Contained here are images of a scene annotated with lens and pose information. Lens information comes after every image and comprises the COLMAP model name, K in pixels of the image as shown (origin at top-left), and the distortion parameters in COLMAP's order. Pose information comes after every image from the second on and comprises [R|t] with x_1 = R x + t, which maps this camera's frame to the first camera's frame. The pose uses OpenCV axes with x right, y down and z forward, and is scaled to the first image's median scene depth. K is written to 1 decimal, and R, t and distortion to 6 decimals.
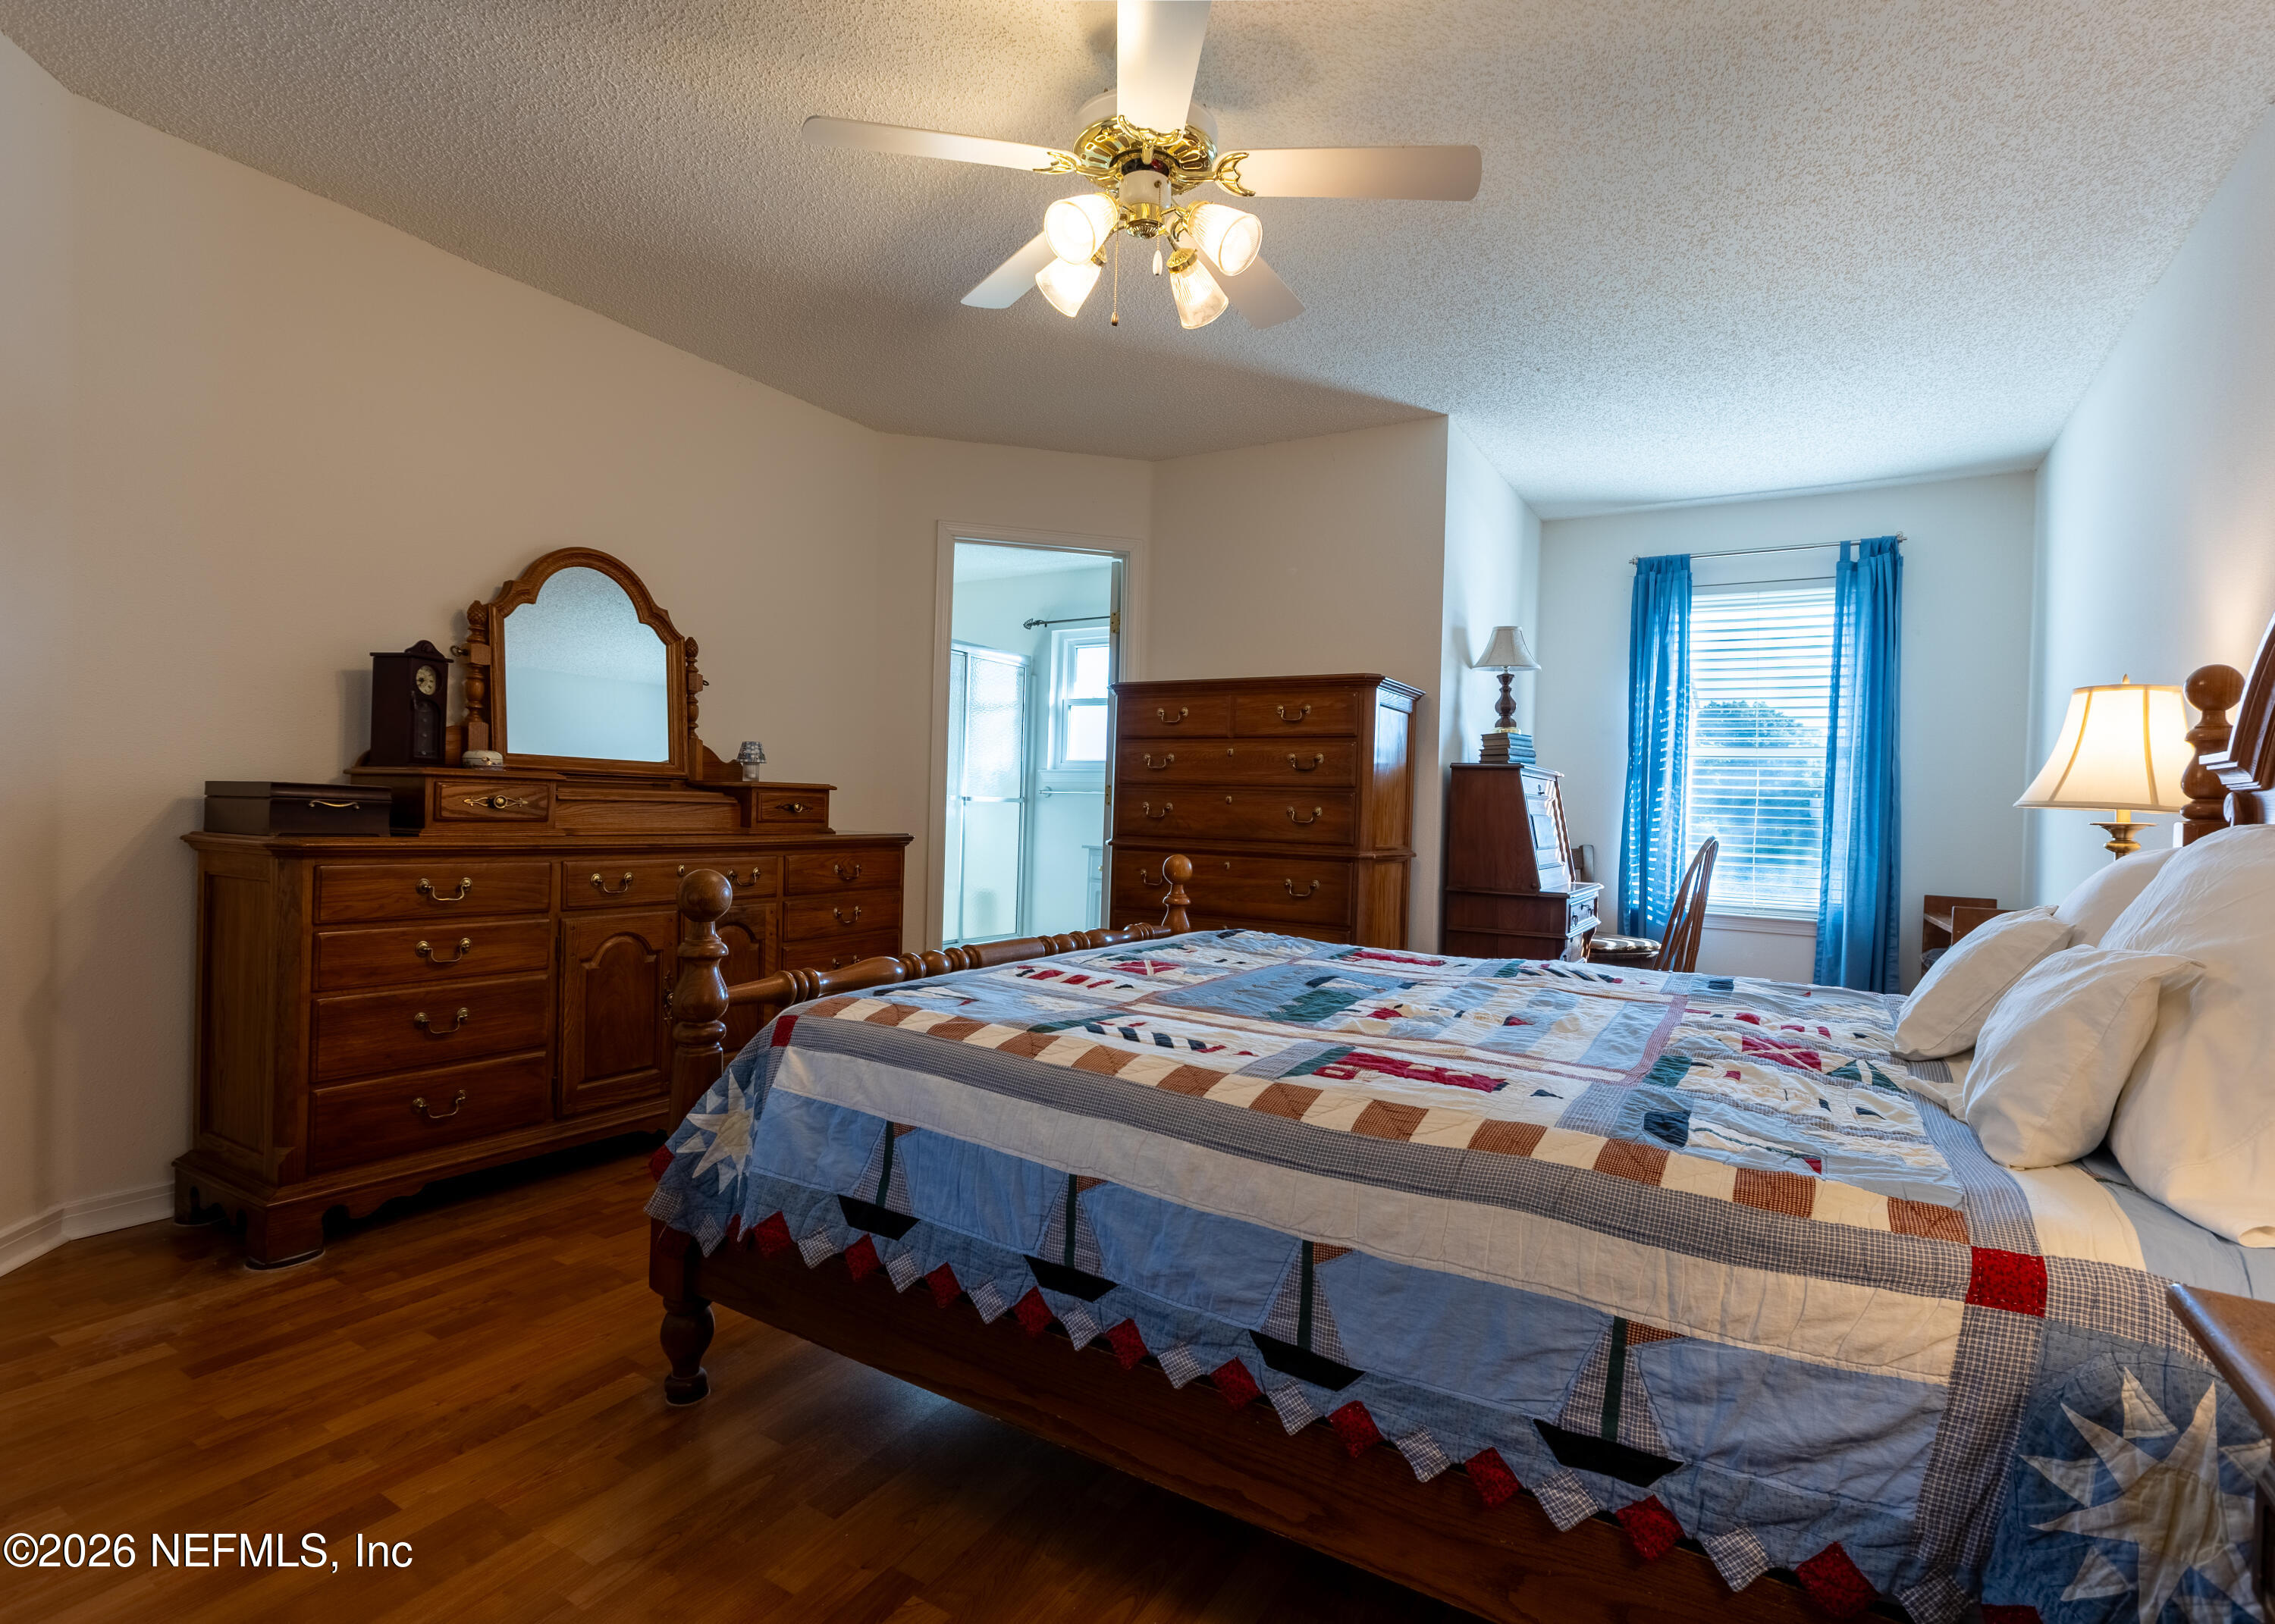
lens RADIAL K [[1079.6, 0, 1132.9], [0, 1079.6, 816.0], [0, 0, 1]] dist [0.001416, 0.001360]
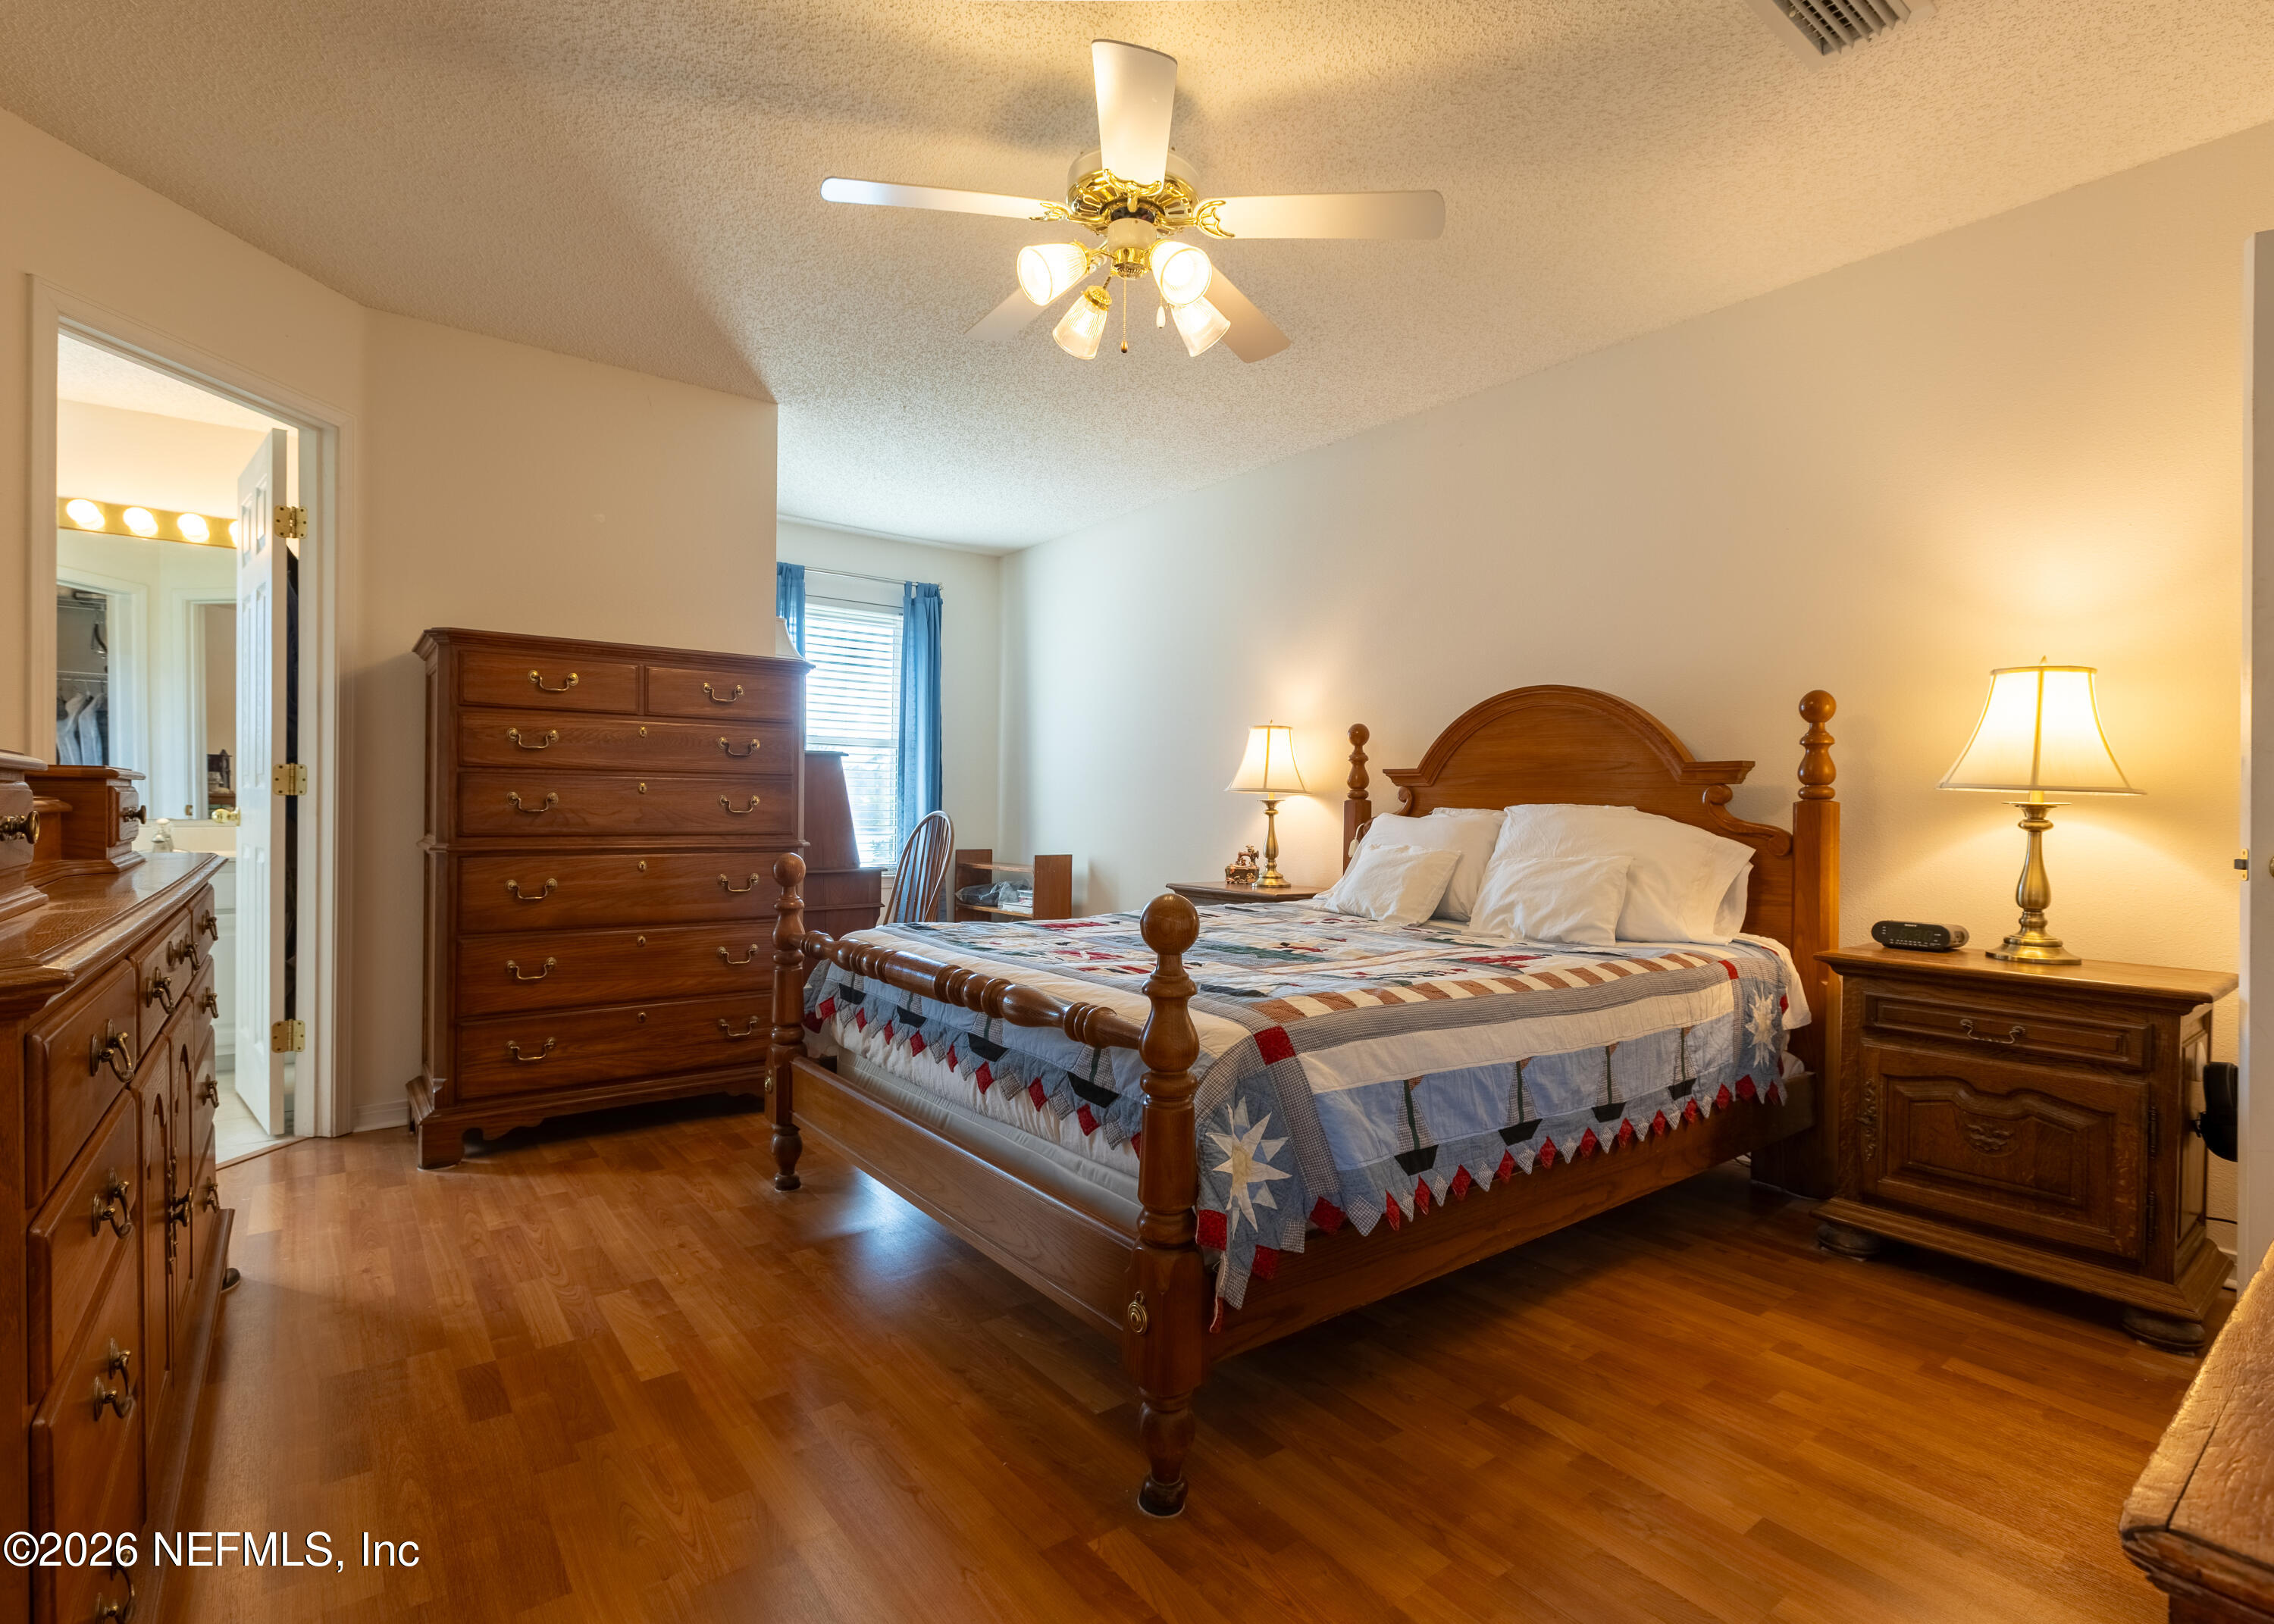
lens RADIAL K [[1079.1, 0, 1144.7], [0, 1079.1, 817.4], [0, 0, 1]] dist [0.001416, 0.001360]
pose [[0.365148, -0.035307, 0.930280, -0.552904], [0.006565, 0.999353, 0.035352, -0.019199], [-0.930926, -0.006801, 0.365144, 0.324935]]
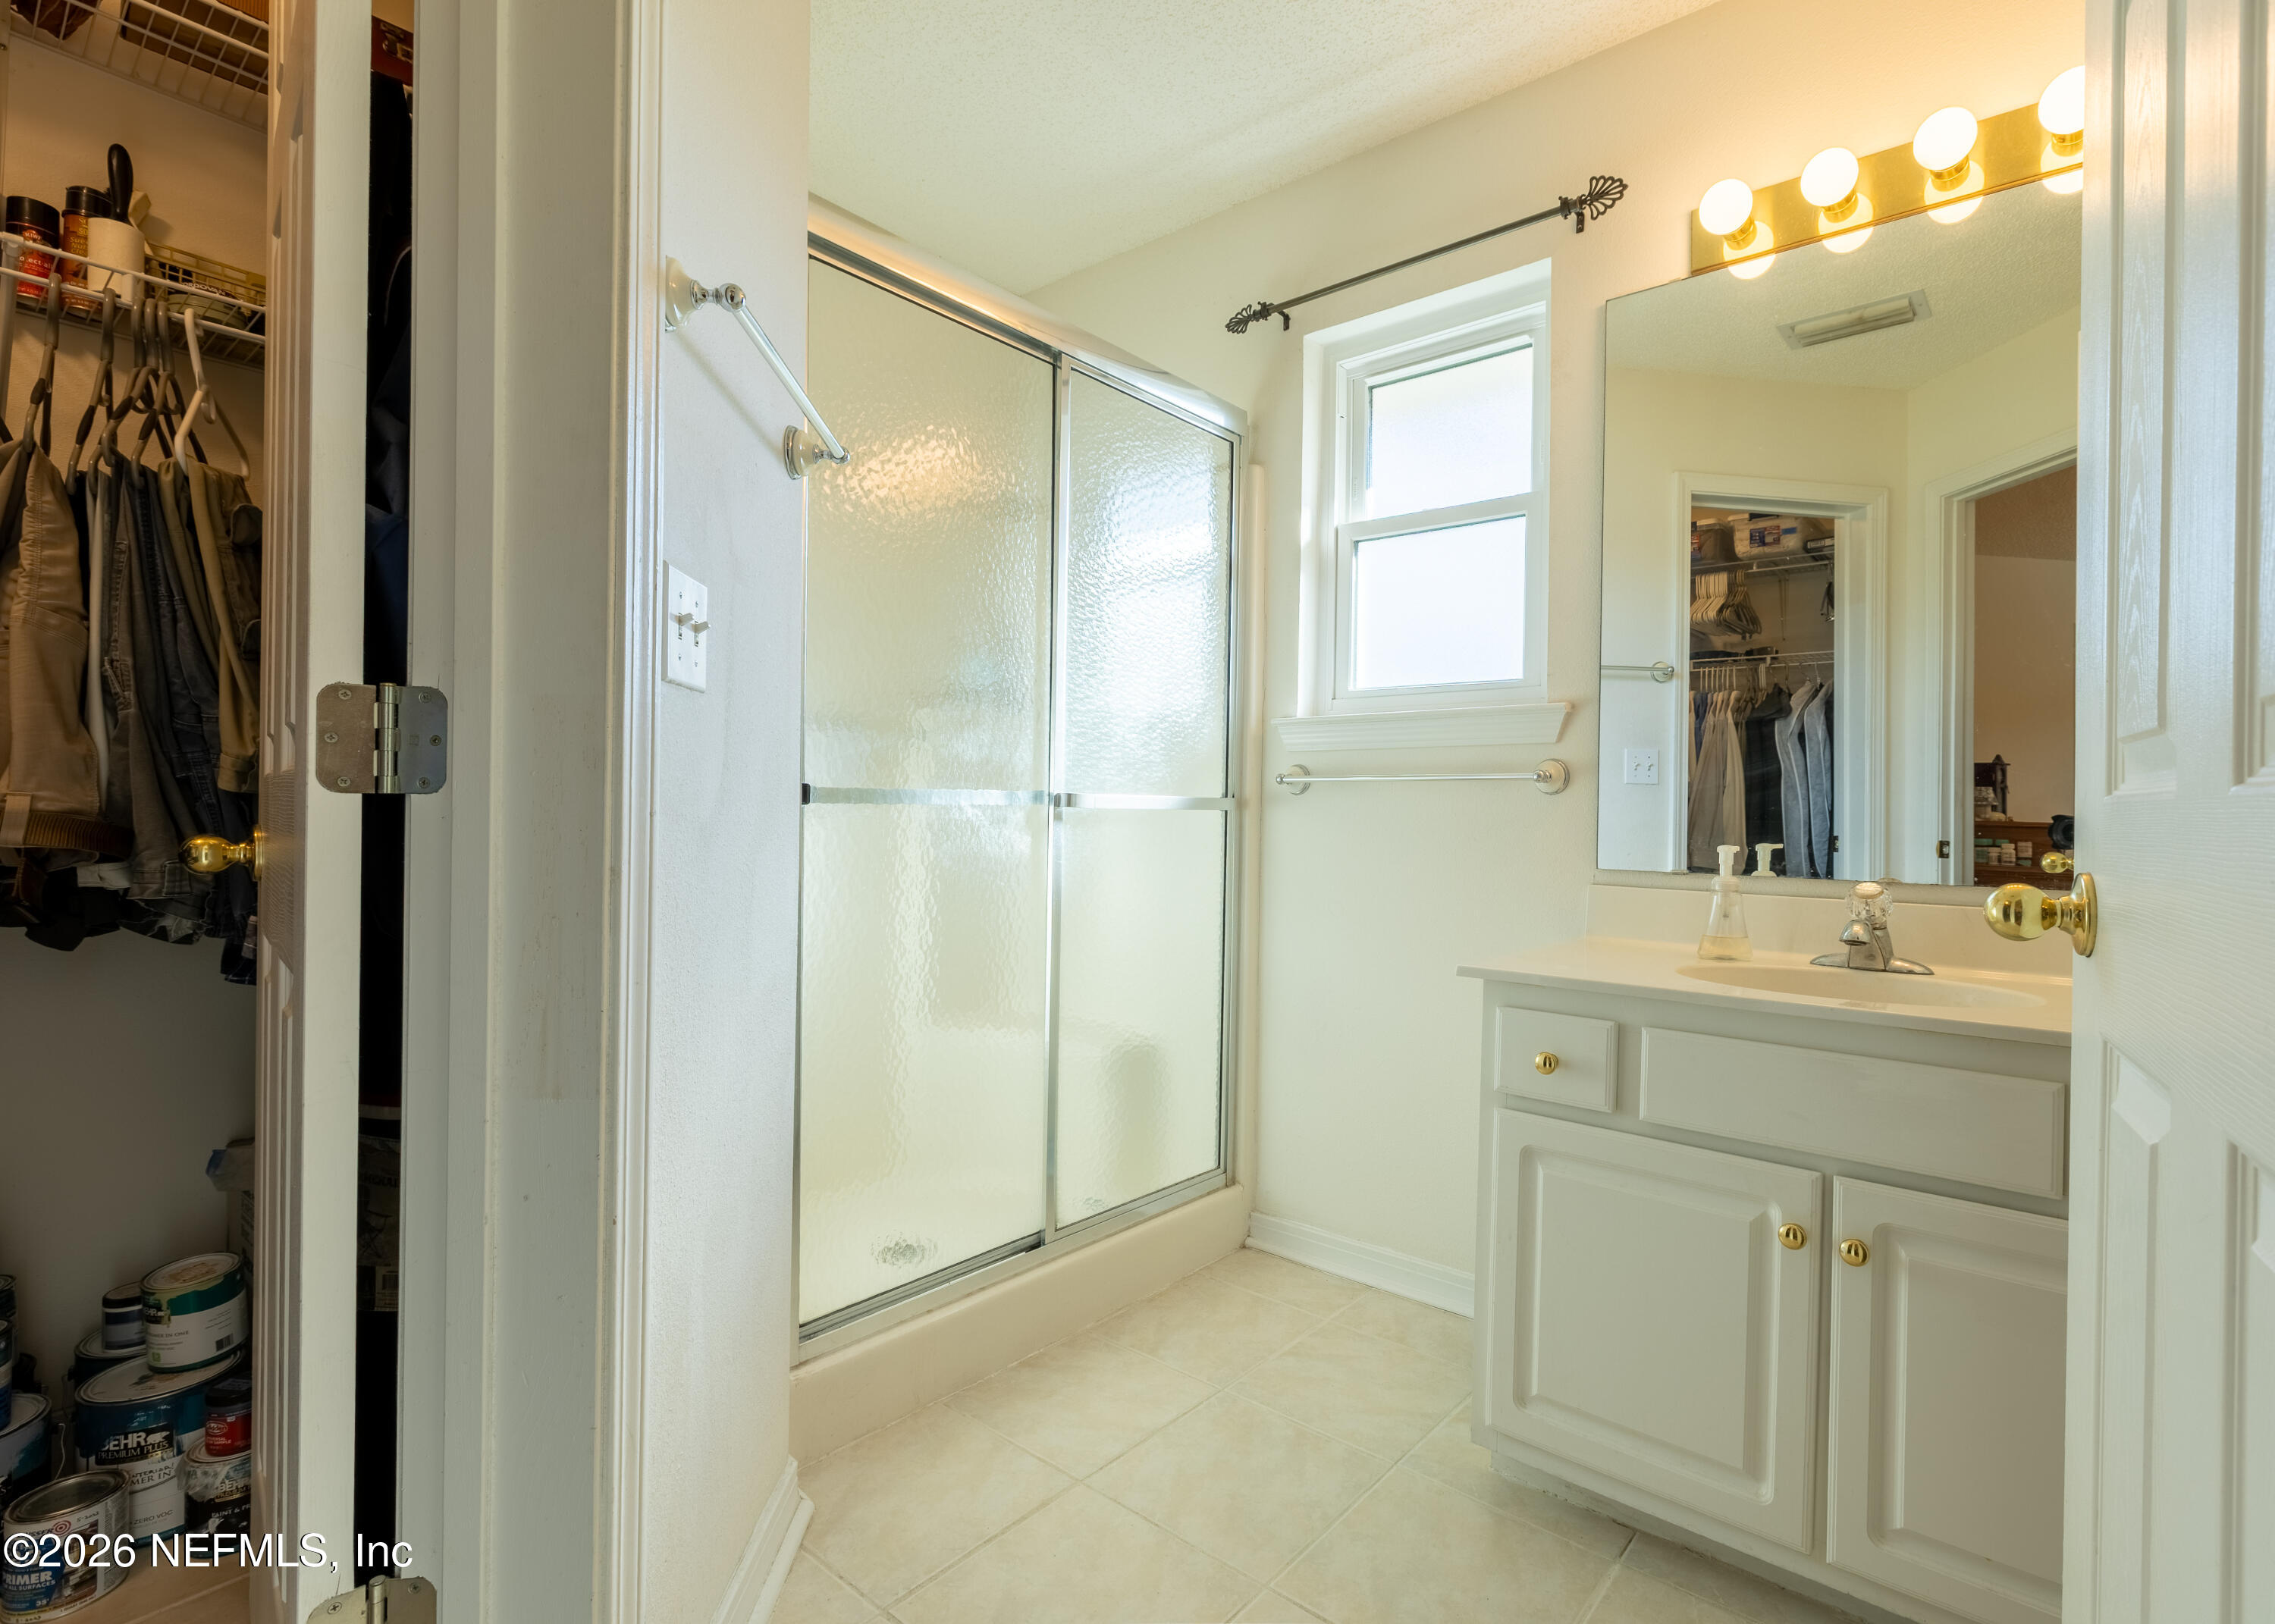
lens RADIAL K [[1079.6, 0, 1147.5], [0, 1079.6, 813.9], [0, 0, 1]] dist [0.001416, 0.001360]
pose [[0.985433, -0.013711, -0.169509, -0.122576], [0.012815, 0.999898, -0.006382, -0.016294], [0.169579, 0.004116, 0.985508, 1.144250]]
